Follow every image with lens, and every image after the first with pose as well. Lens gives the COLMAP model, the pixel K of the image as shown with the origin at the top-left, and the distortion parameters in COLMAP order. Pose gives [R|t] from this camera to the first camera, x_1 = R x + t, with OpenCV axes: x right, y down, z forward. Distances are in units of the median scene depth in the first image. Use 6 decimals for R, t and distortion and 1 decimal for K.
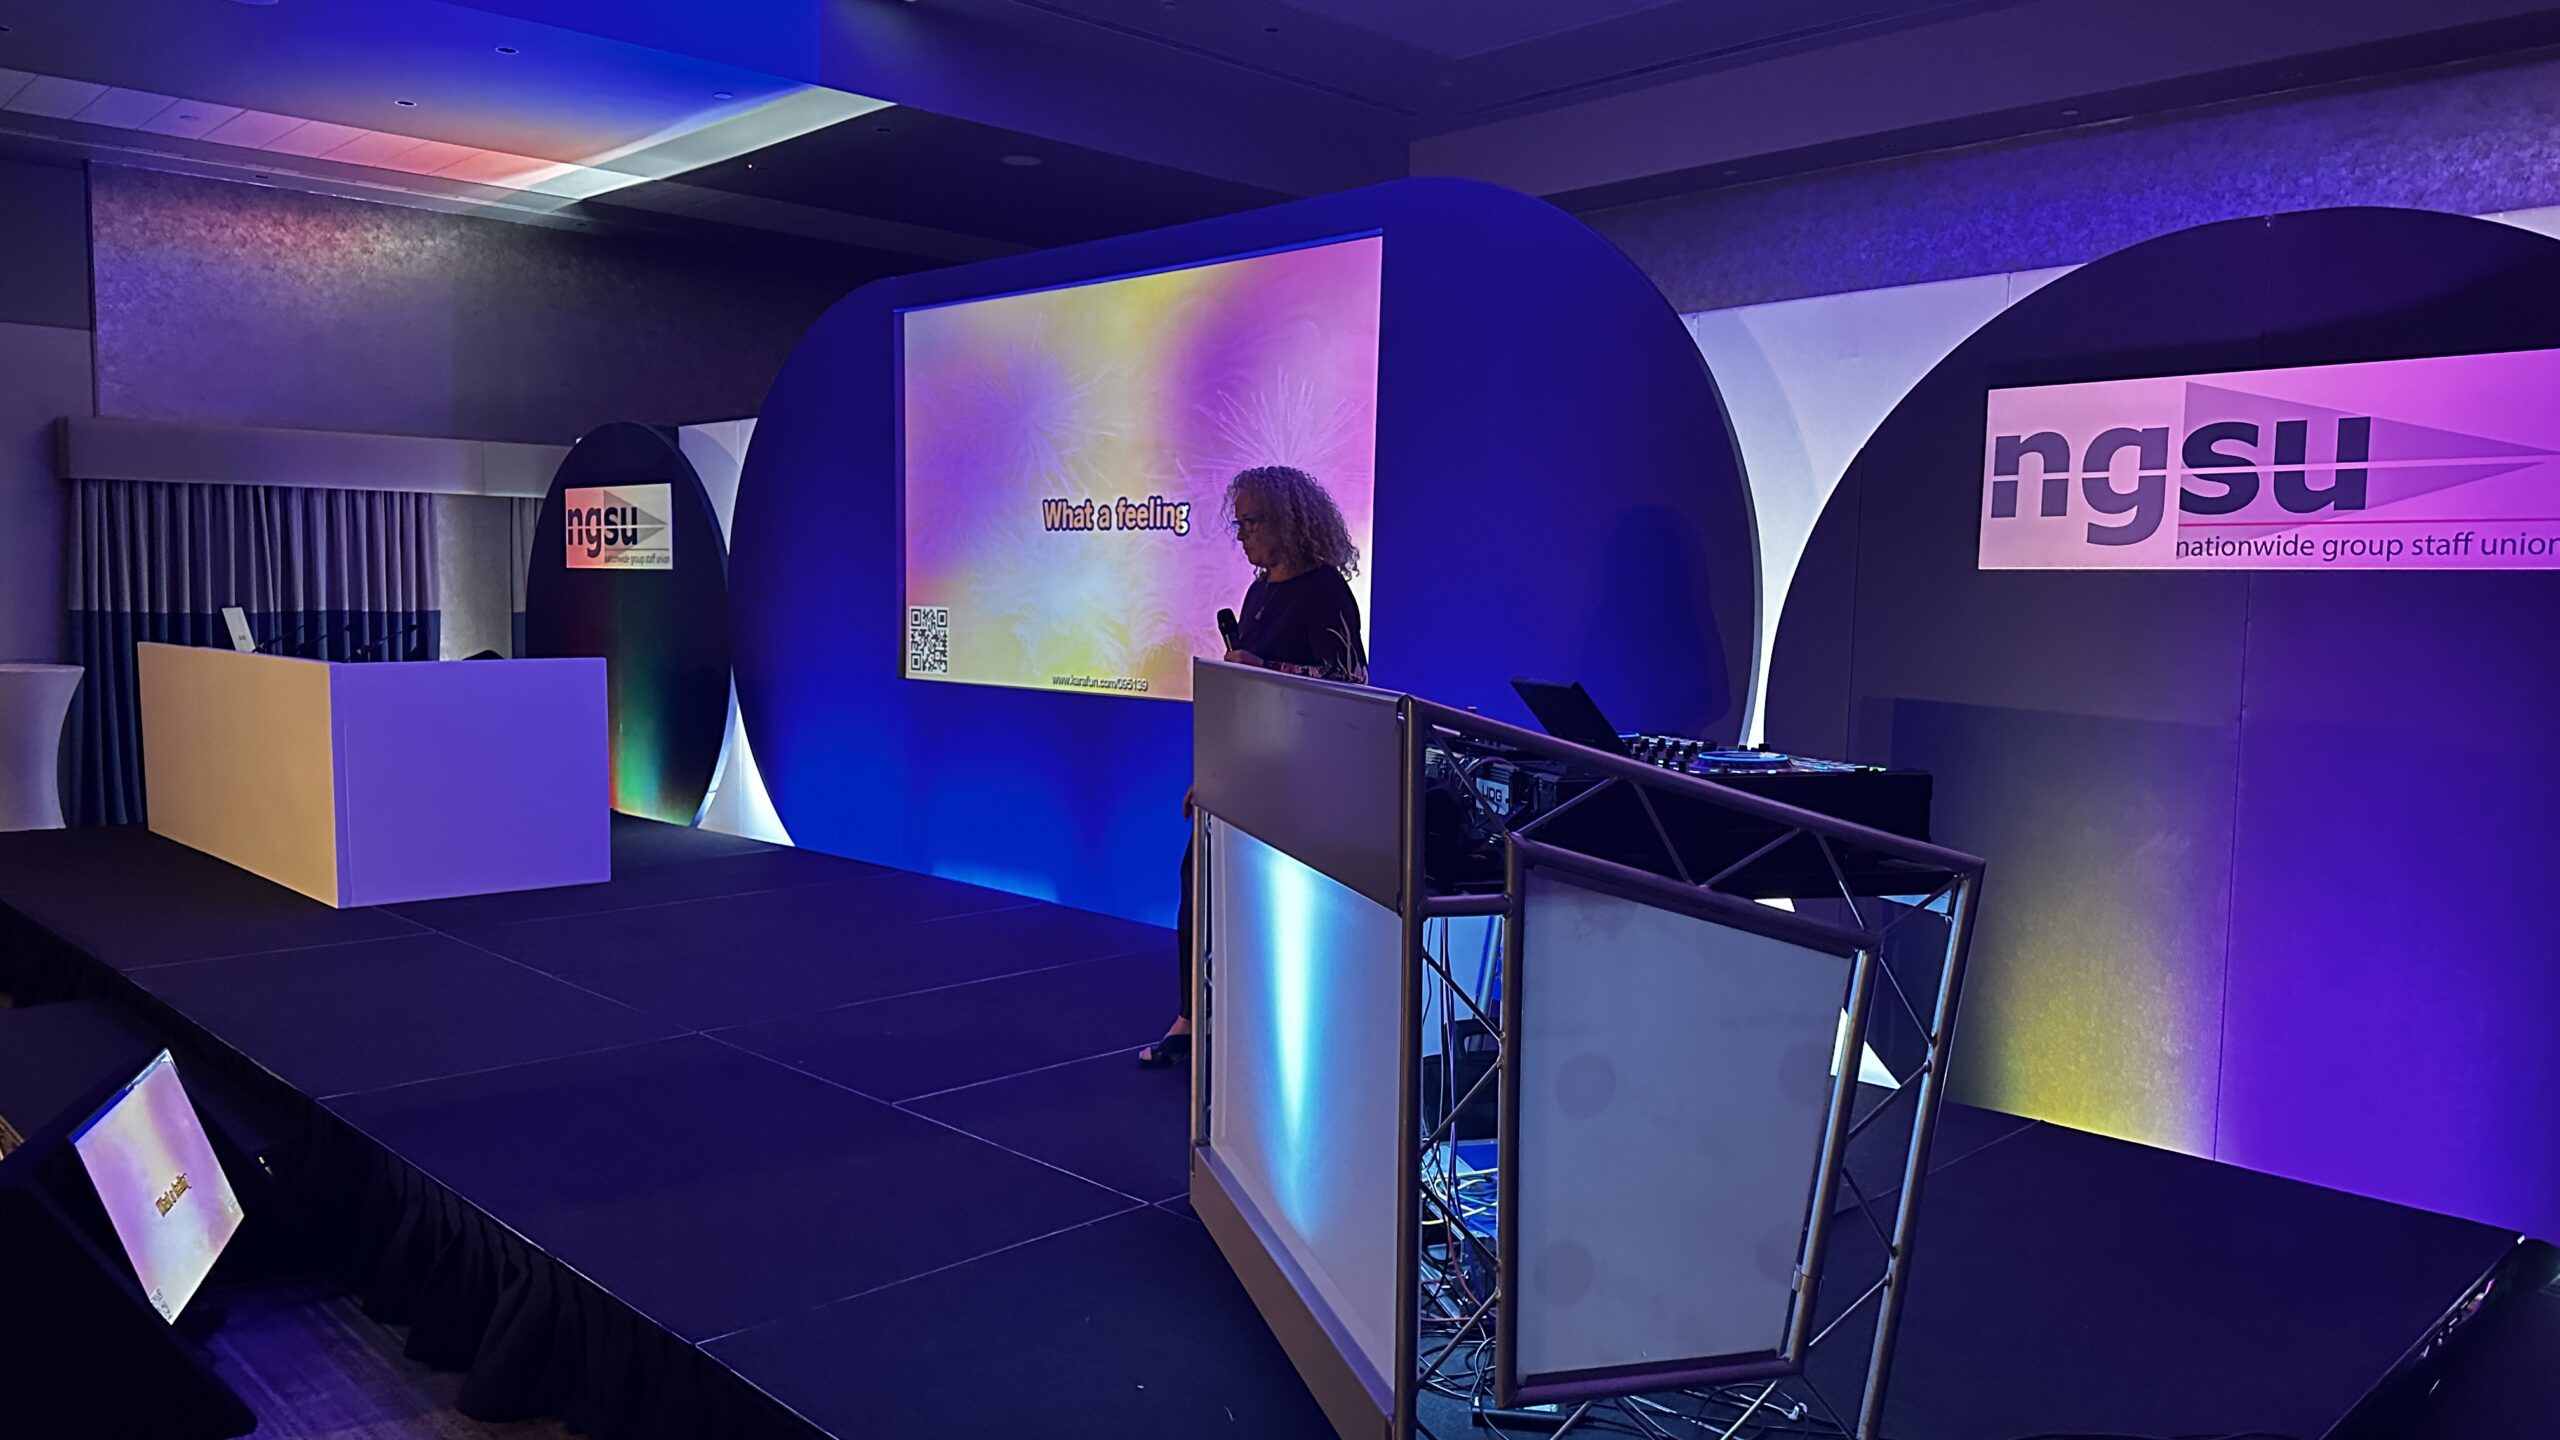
lens RADIAL K [[1810.7, 0, 1291.6], [0, 1810.7, 718.9], [0, 0, 1]] dist [0.022624, -0.034982]
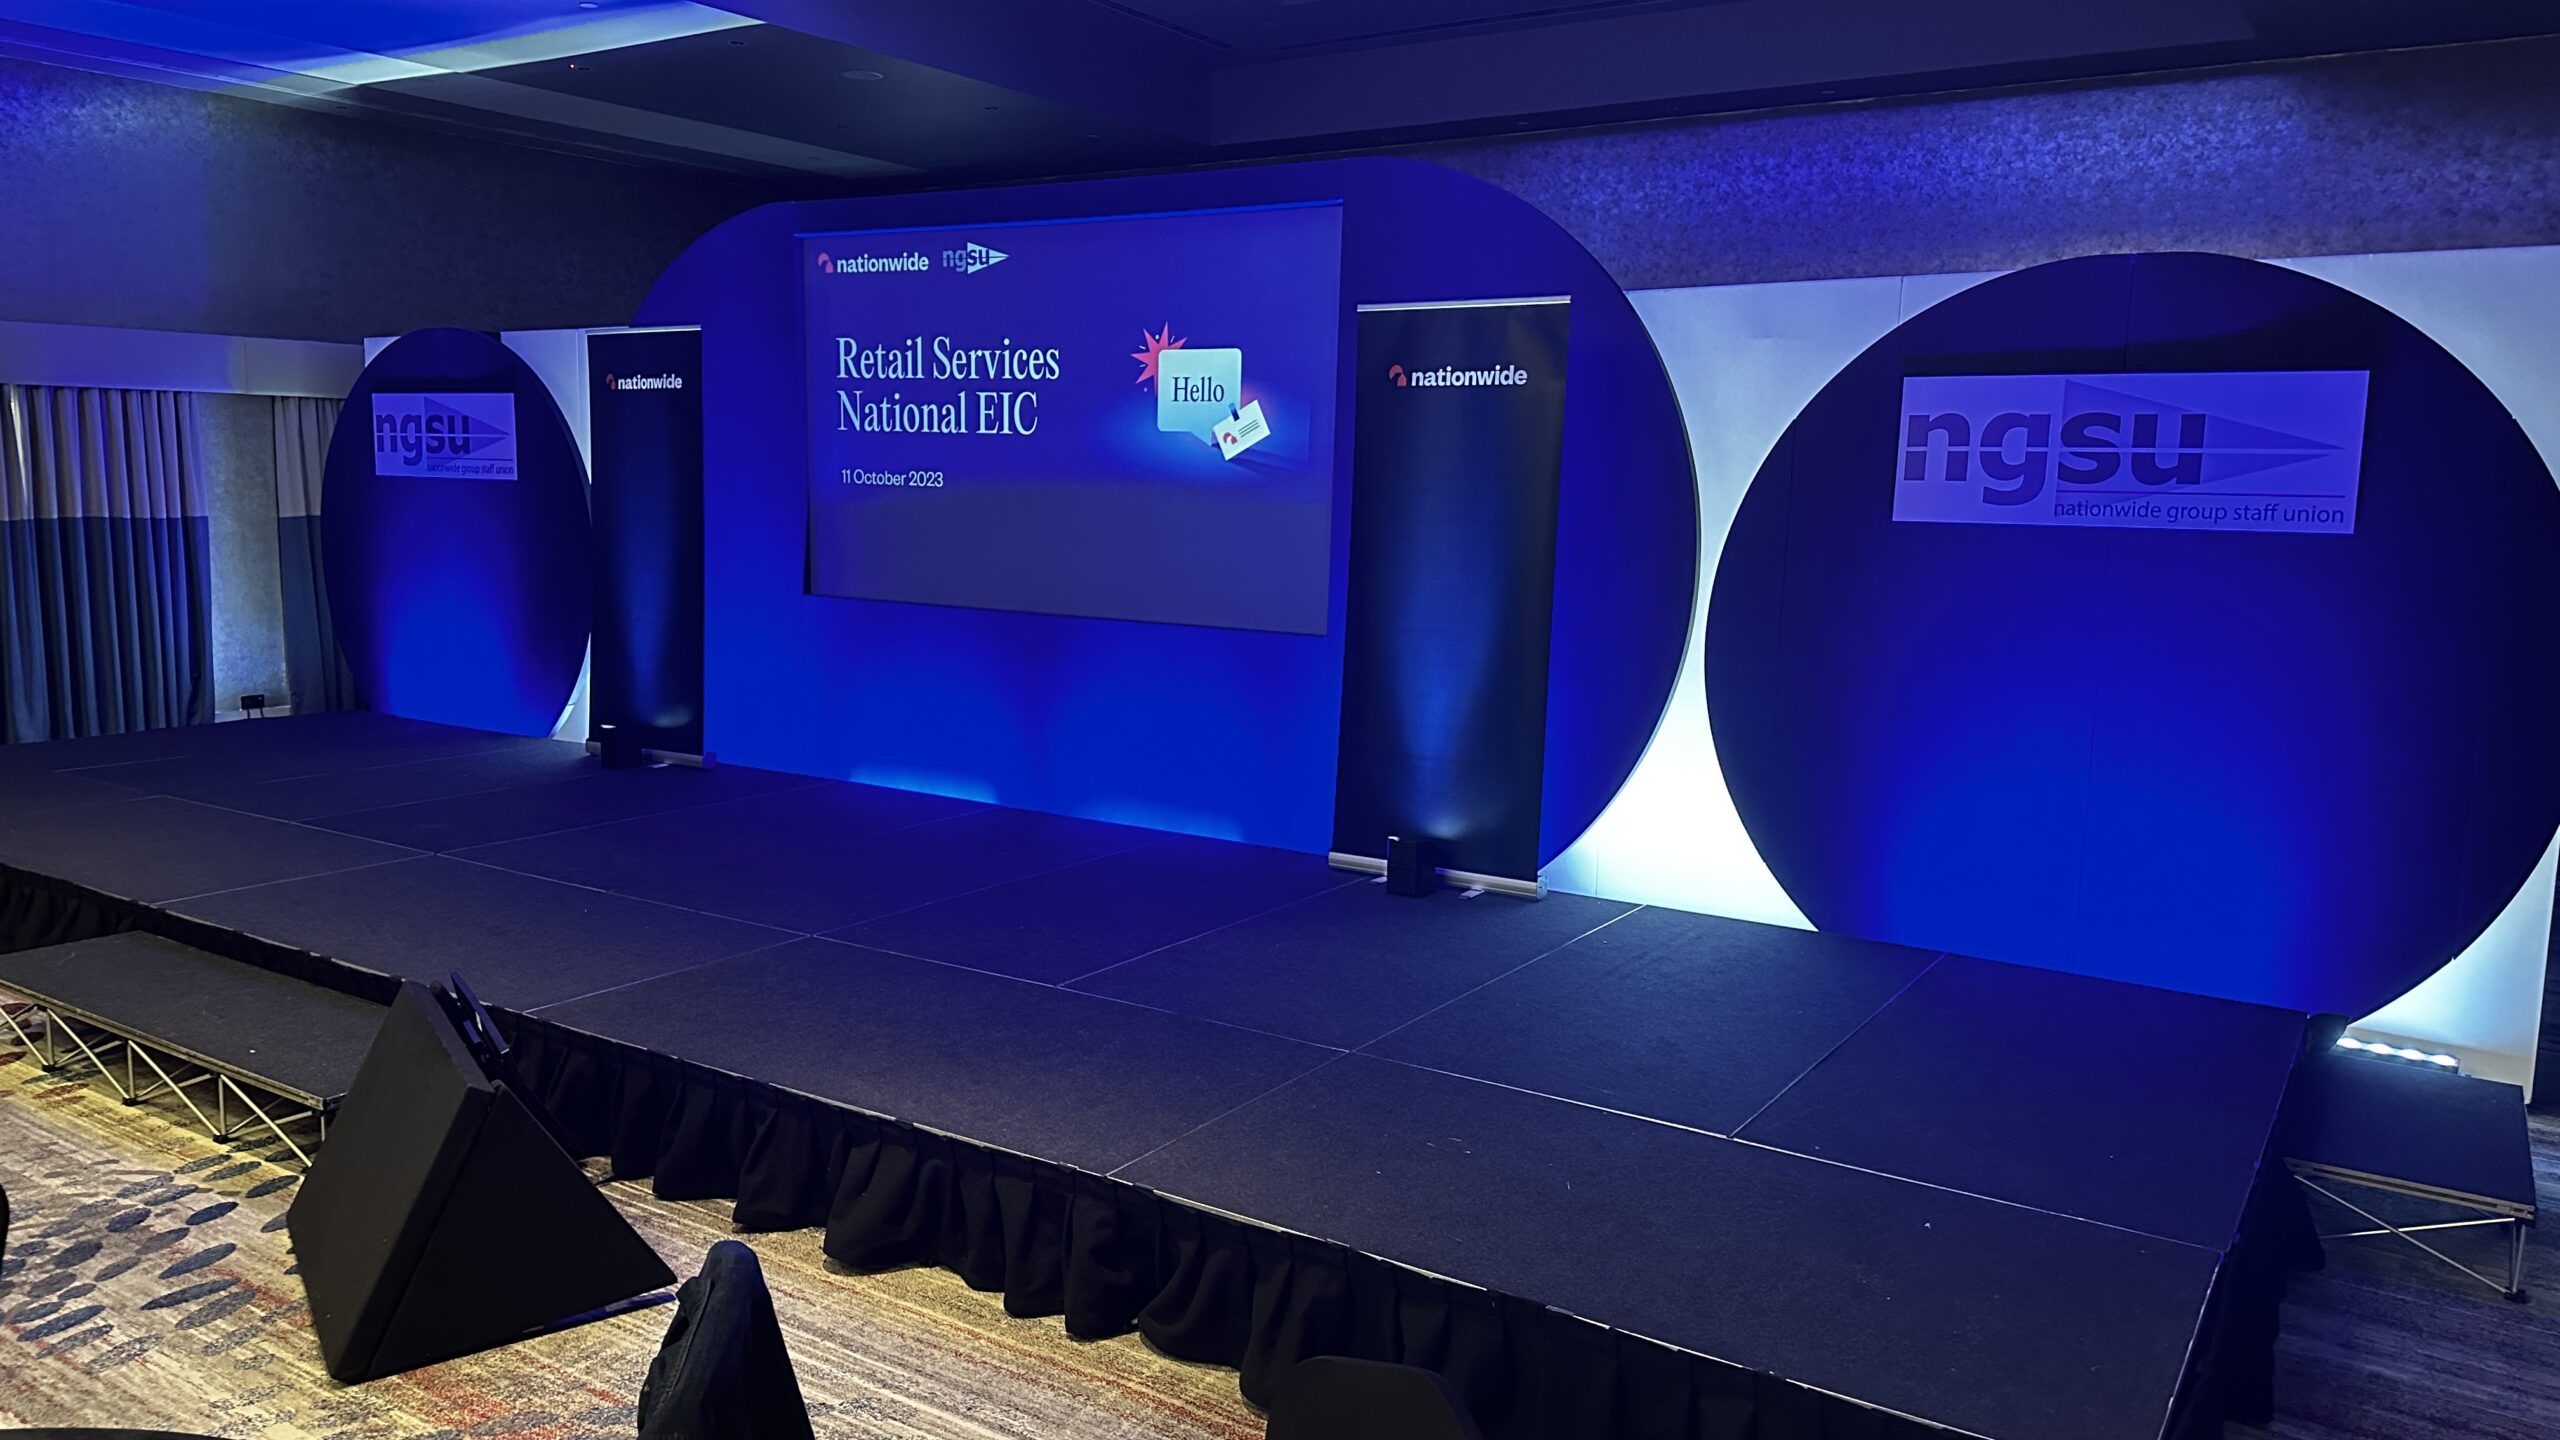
lens RADIAL K [[1810.7, 0, 1290.7], [0, 1810.7, 724.7], [0, 0, 1]] dist [0.022624, -0.034982]
pose [[0.976475, -0.023071, 0.214394, -0.289344], [0.007999, 0.997451, 0.070906, -0.032815], [-0.215483, -0.067523, 0.974170, -0.136468]]
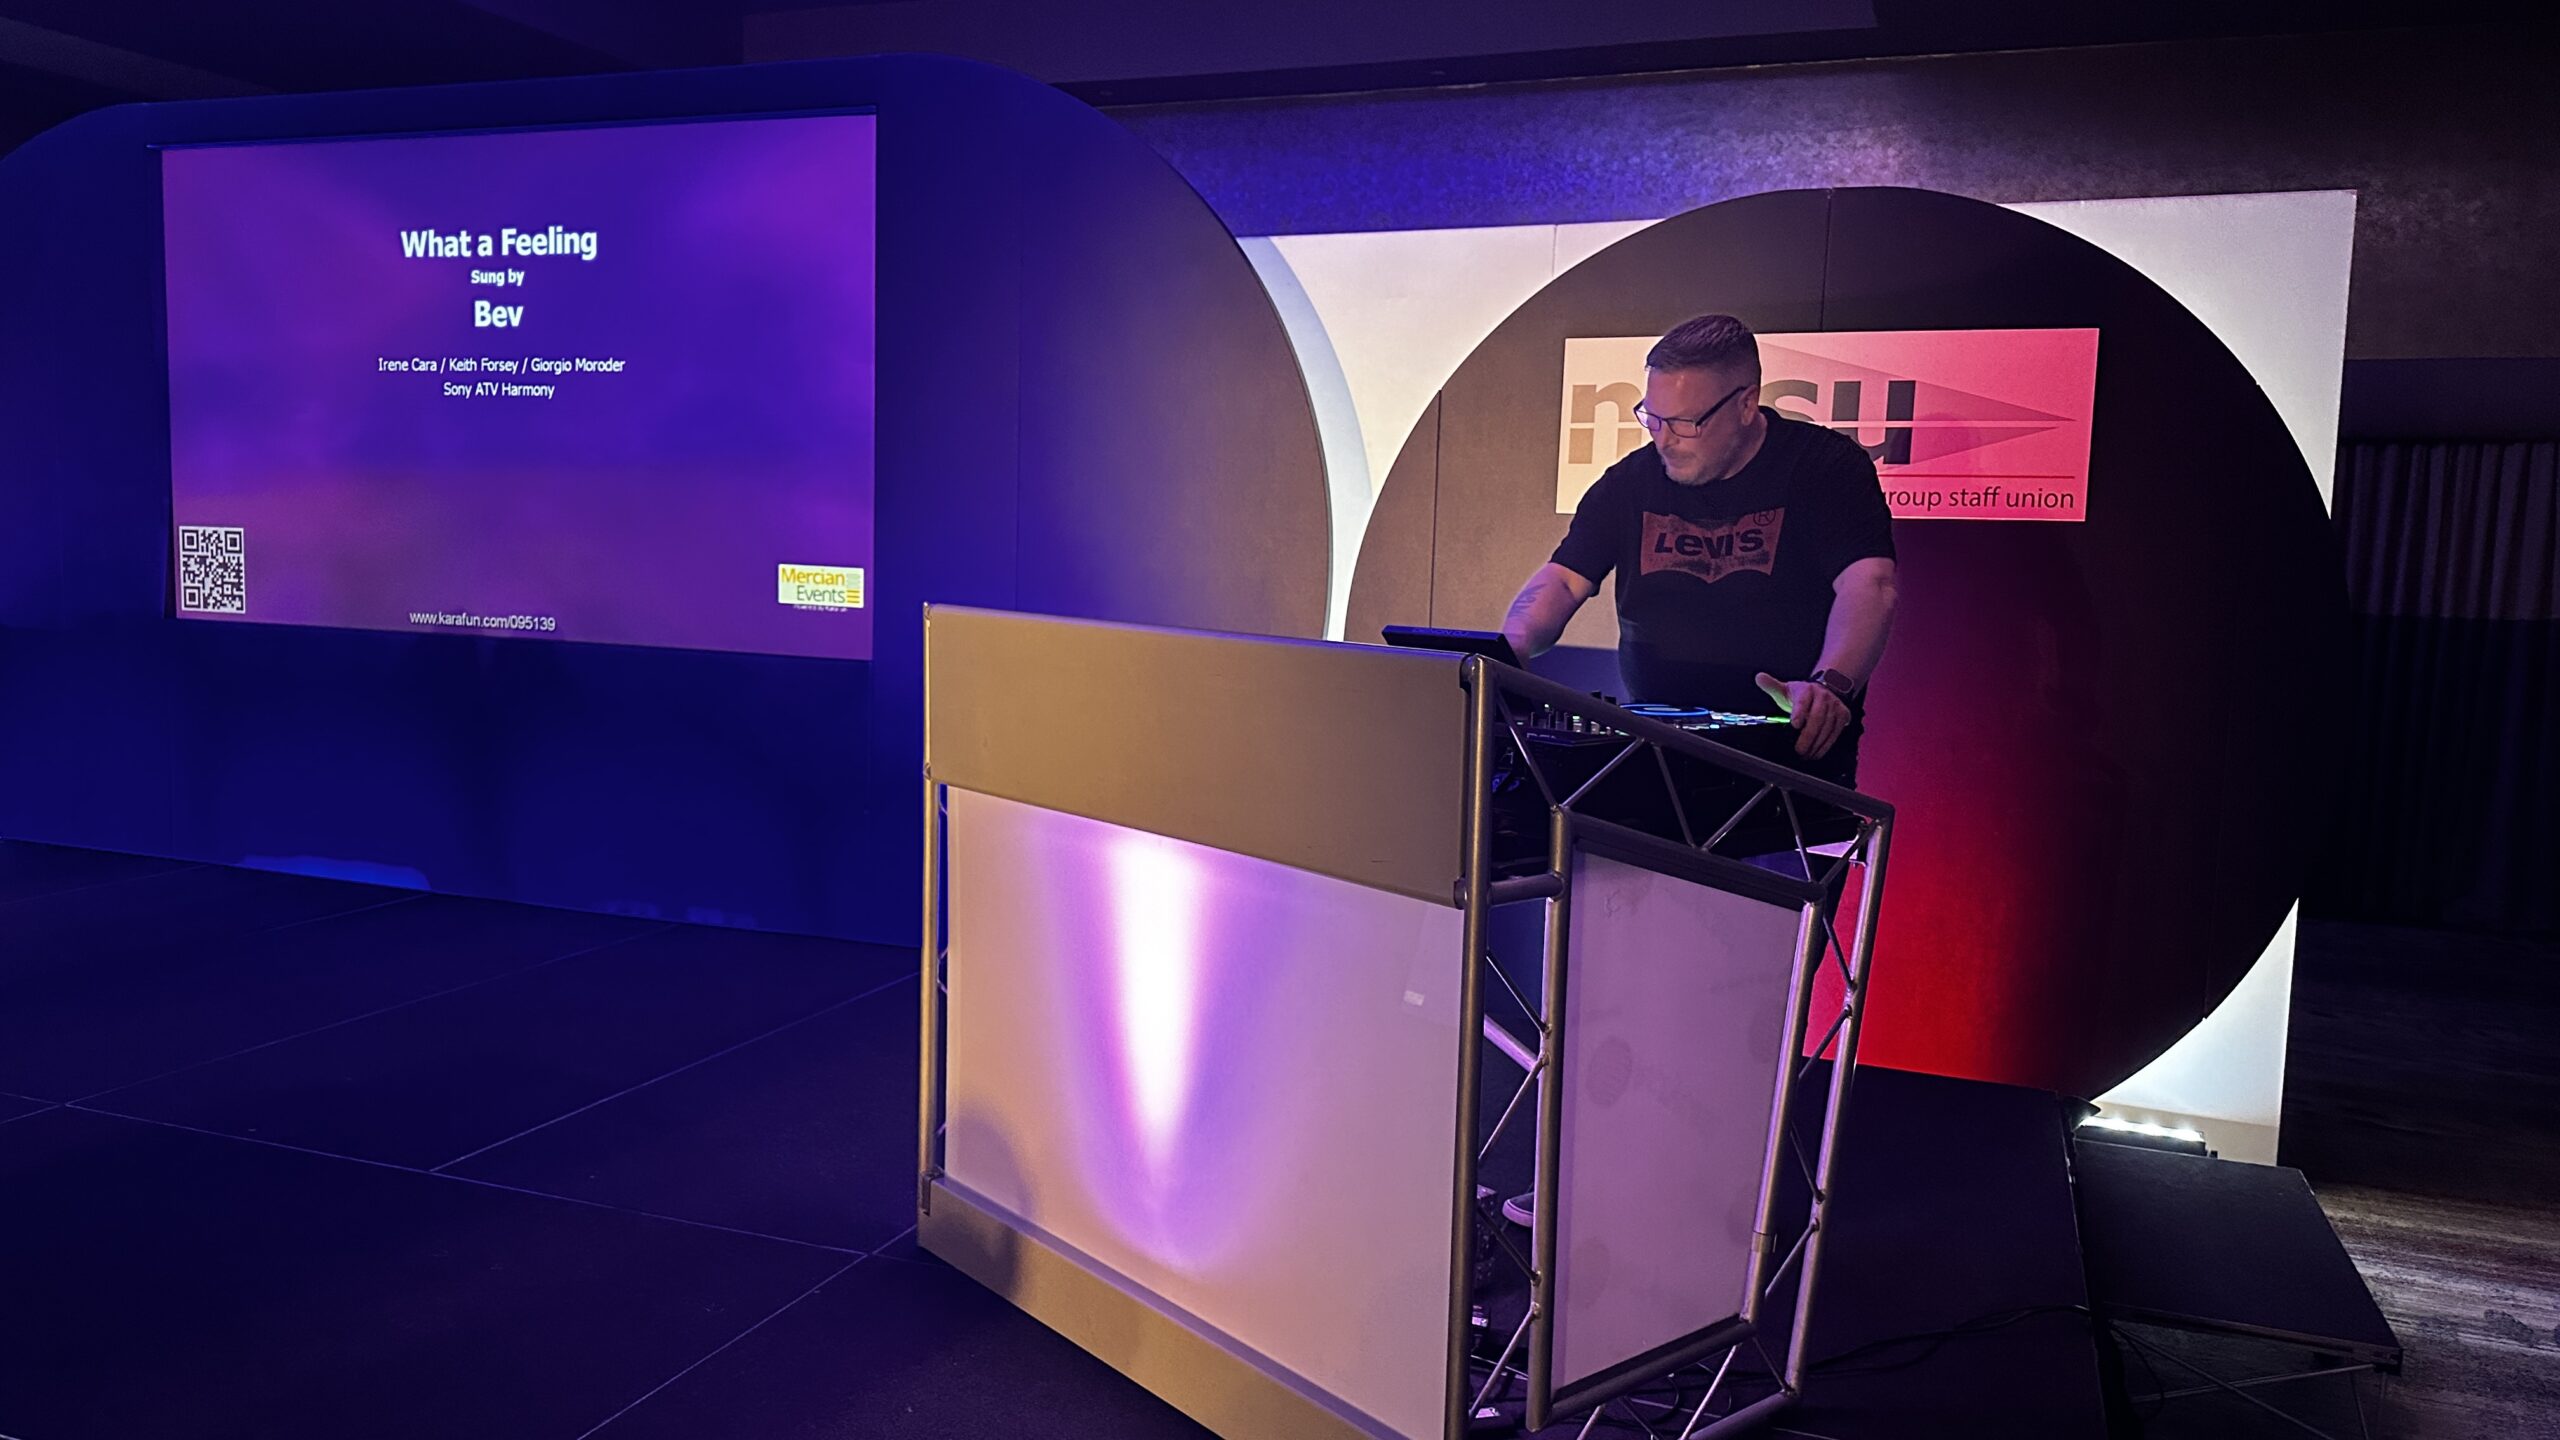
lens RADIAL K [[1810.7, 0, 1292.5], [0, 1810.7, 747.4], [0, 0, 1]] dist [0.022624, -0.034982]
pose [[0.906383, -0.039783, 0.420580, -0.188934], [0.017370, 0.998224, 0.056990, -0.010011], [-0.422100, -0.044349, 0.905464, 0.120516]]
